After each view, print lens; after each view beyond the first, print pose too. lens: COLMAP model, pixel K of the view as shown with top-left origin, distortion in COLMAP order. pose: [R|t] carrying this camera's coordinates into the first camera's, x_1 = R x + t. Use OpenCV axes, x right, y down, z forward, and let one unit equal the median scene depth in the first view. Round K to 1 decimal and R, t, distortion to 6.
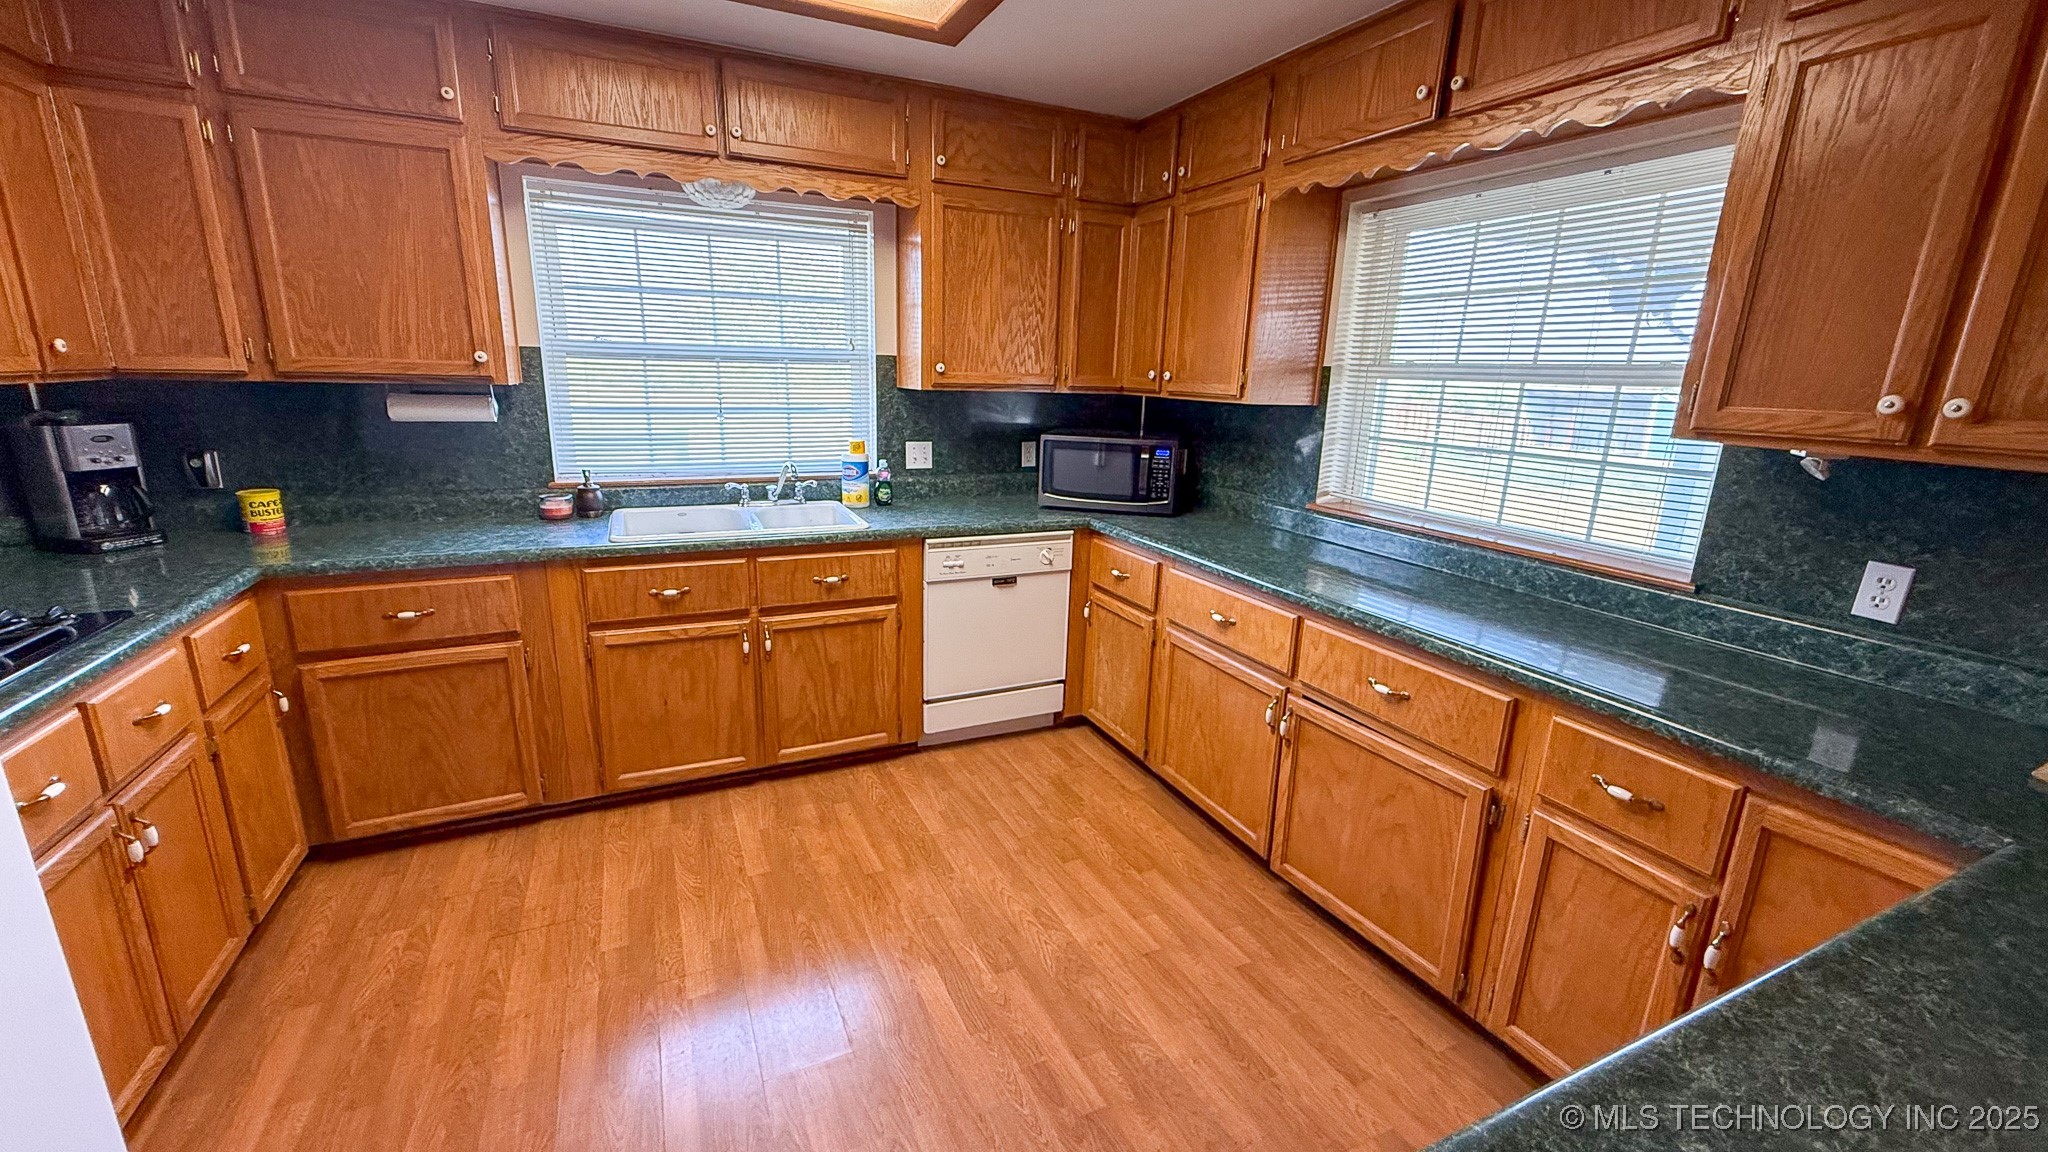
lens RADIAL K [[815.9, 0, 1023.4], [0, 815.9, 577.7], [0, 0, 1]] dist [-0.001740, 0.000560]
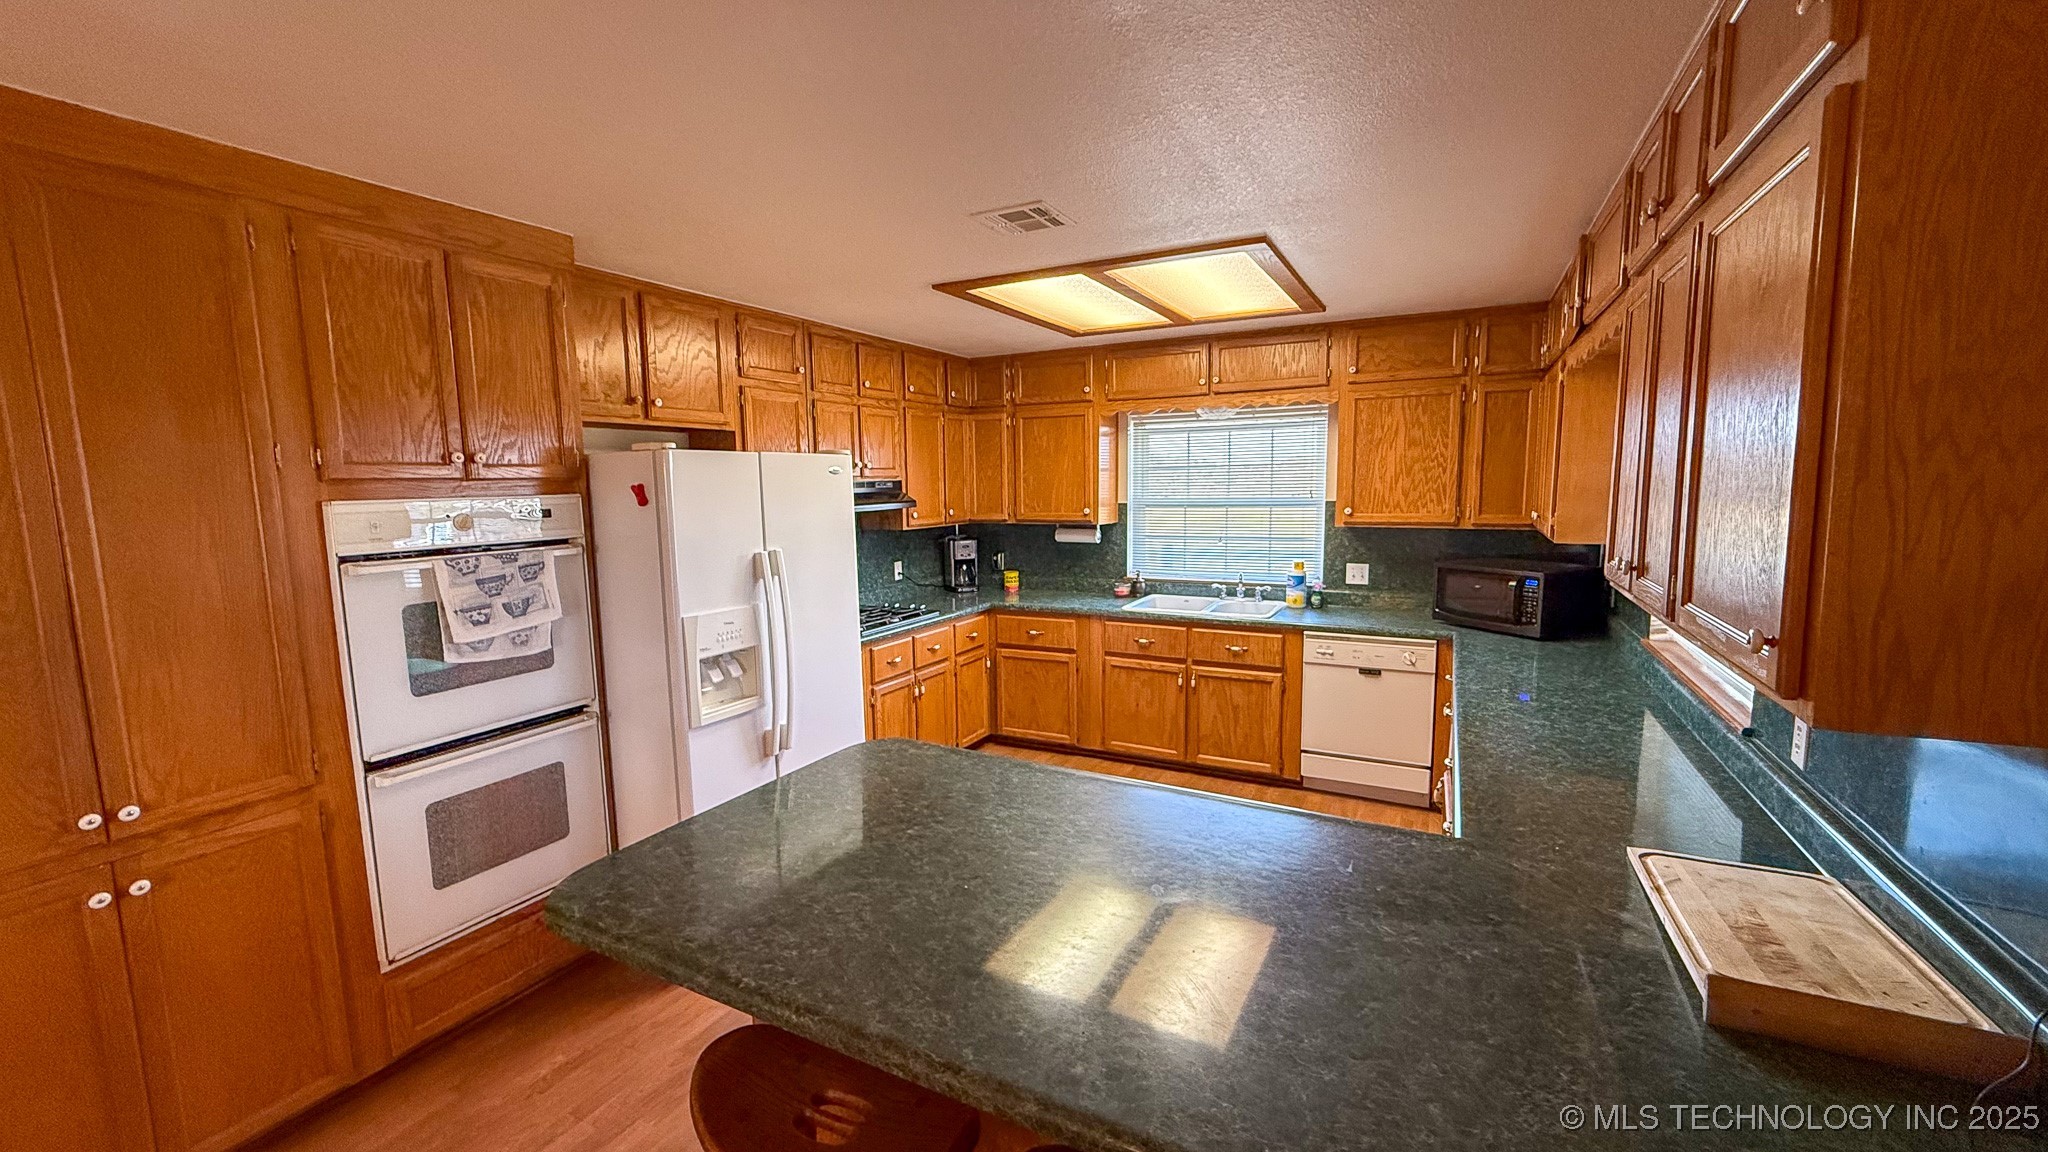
lens RADIAL K [[815.9, 0, 1017.8], [0, 815.9, 578.9], [0, 0, 1]] dist [-0.001740, 0.000560]
pose [[0.602589, 0.059190, -0.795853, 0.739313], [-0.166030, 0.984724, -0.052475, 0.021944], [0.780590, 0.163756, 0.603211, -0.272231]]
